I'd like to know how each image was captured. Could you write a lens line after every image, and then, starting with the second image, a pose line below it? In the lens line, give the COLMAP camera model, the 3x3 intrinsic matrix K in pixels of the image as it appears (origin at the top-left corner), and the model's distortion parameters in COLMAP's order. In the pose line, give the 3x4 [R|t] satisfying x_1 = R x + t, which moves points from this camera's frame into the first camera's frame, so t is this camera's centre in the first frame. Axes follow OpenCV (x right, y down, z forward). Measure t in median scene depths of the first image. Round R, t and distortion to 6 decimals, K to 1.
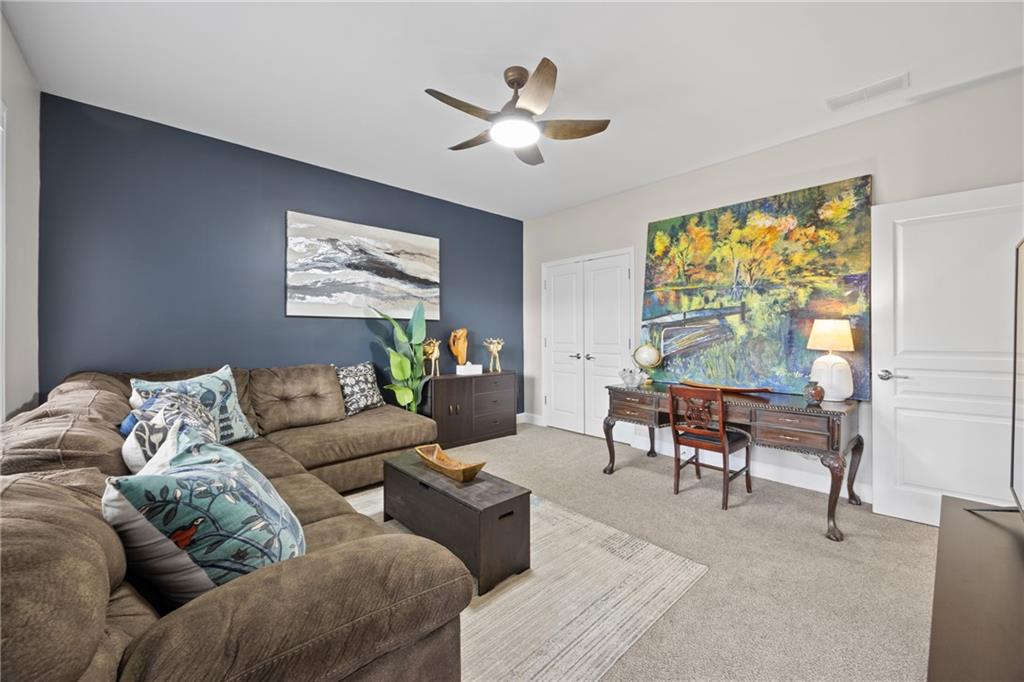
lens RADIAL K [[392.0, 0, 510.9], [0, 392.0, 339.6], [0, 0, 1]] dist [-0.000796, -0.000242]
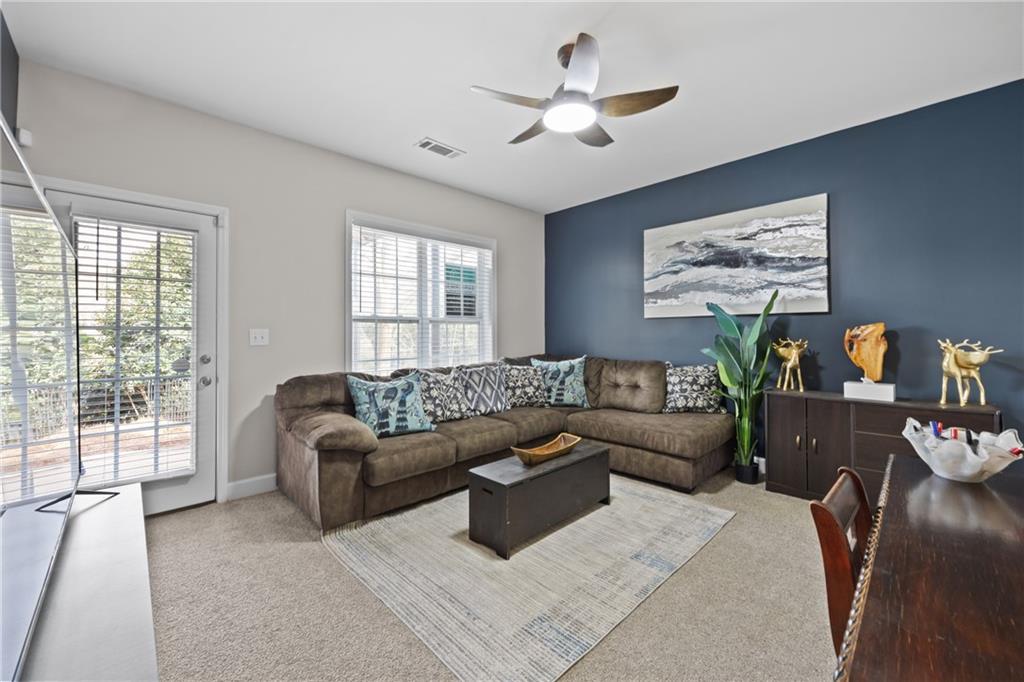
lens RADIAL K [[392.0, 0, 510.9], [0, 392.0, 339.6], [0, 0, 1]] dist [-0.000796, -0.000242]
pose [[0.046444, 0.009938, -0.998871, 0.577380], [-0.008708, 0.999917, 0.009543, -0.004396], [0.998883, 0.008255, 0.046527, 0.514364]]
